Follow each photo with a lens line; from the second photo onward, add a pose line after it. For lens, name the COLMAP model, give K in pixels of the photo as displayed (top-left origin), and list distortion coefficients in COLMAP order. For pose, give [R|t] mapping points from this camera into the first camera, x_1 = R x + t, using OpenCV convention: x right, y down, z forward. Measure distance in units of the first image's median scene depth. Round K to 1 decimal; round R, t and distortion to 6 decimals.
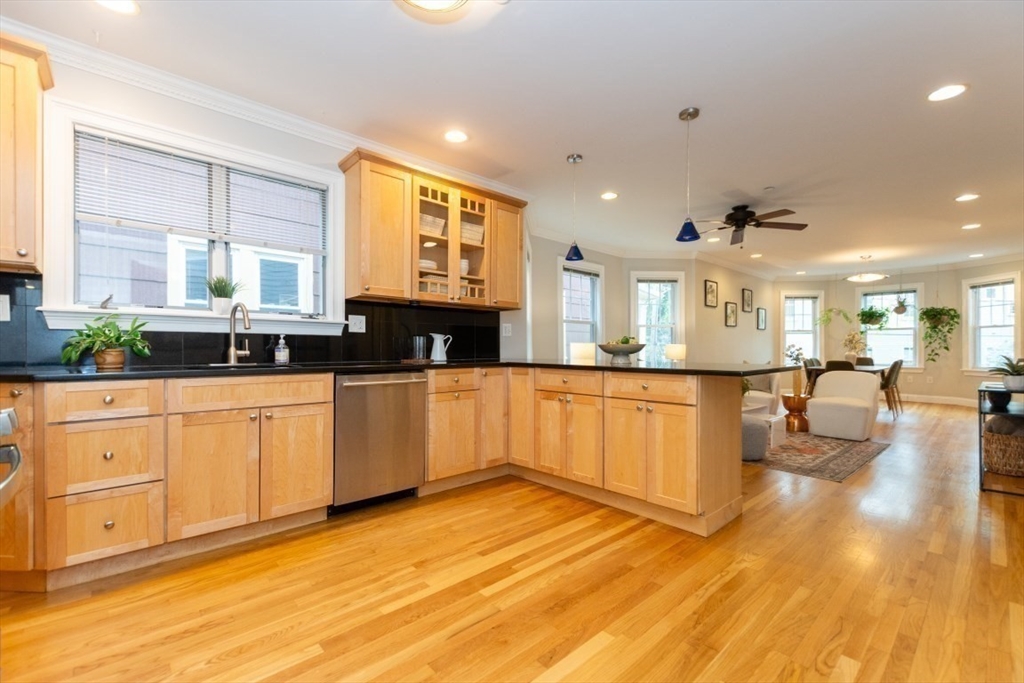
lens RADIAL K [[441.3, 0, 514.9], [0, 441.3, 350.3], [0, 0, 1]] dist [0.001944, 0.000264]
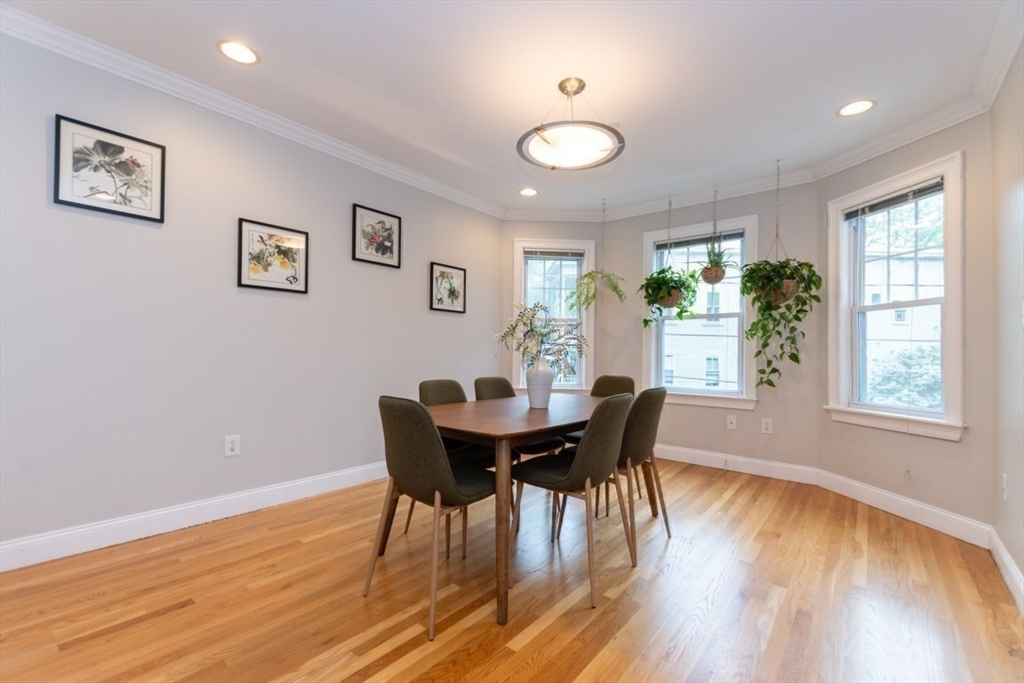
lens RADIAL K [[441.3, 0, 514.9], [0, 441.3, 350.3], [0, 0, 1]] dist [0.001944, 0.000264]
pose [[0.989599, 0.018513, 0.142655, 1.586981], [-0.016264, 0.999725, -0.016912, 0.001072], [-0.142929, 0.014416, 0.989628, 1.509916]]
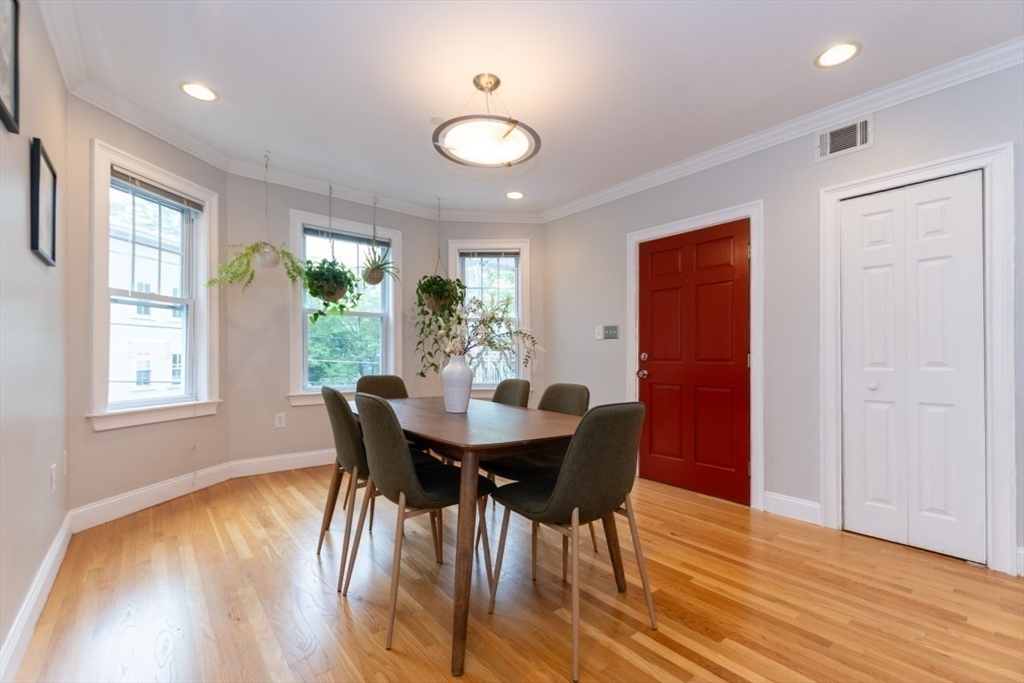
lens RADIAL K [[447.0, 0, 507.7], [0, 447.0, 350.0], [0, 0, 1]] dist [0.038502, -0.010031]
pose [[0.062747, 0.009020, 0.997989, 1.006570], [0.003058, 0.999953, -0.009231, -0.007838], [-0.998025, 0.003631, 0.062717, 2.171528]]
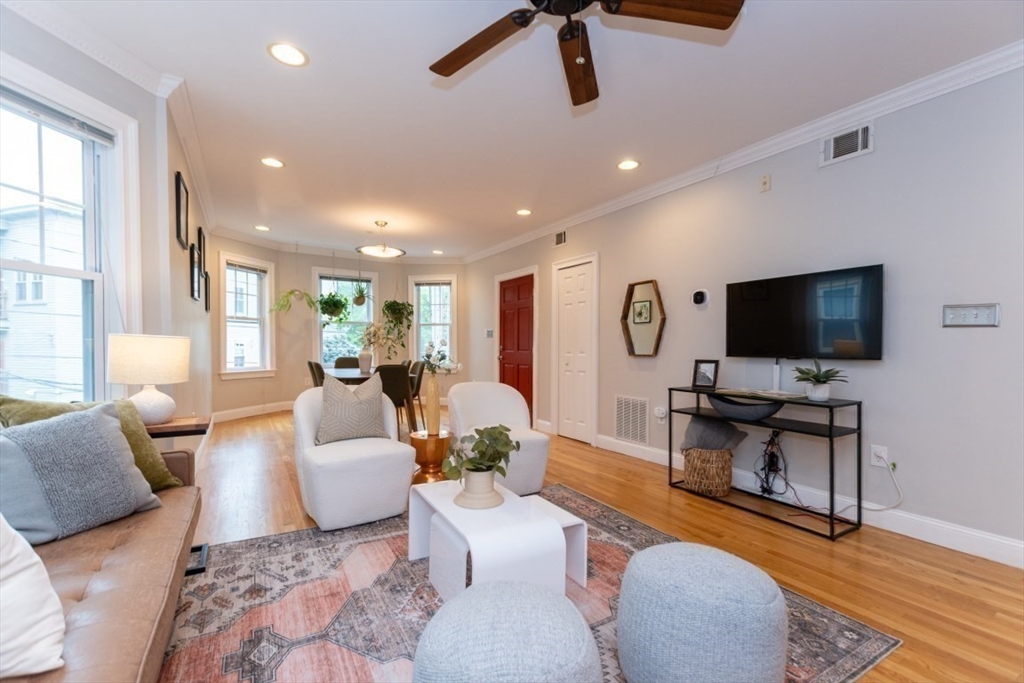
lens RADIAL K [[441.3, 0, 514.9], [0, 441.3, 350.3], [0, 0, 1]] dist [0.001944, 0.000264]
pose [[0.193727, -0.010947, 0.980994, 0.229536], [-0.000557, 0.999936, 0.011269, -0.012111], [-0.981055, -0.002729, 0.193709, 1.422939]]
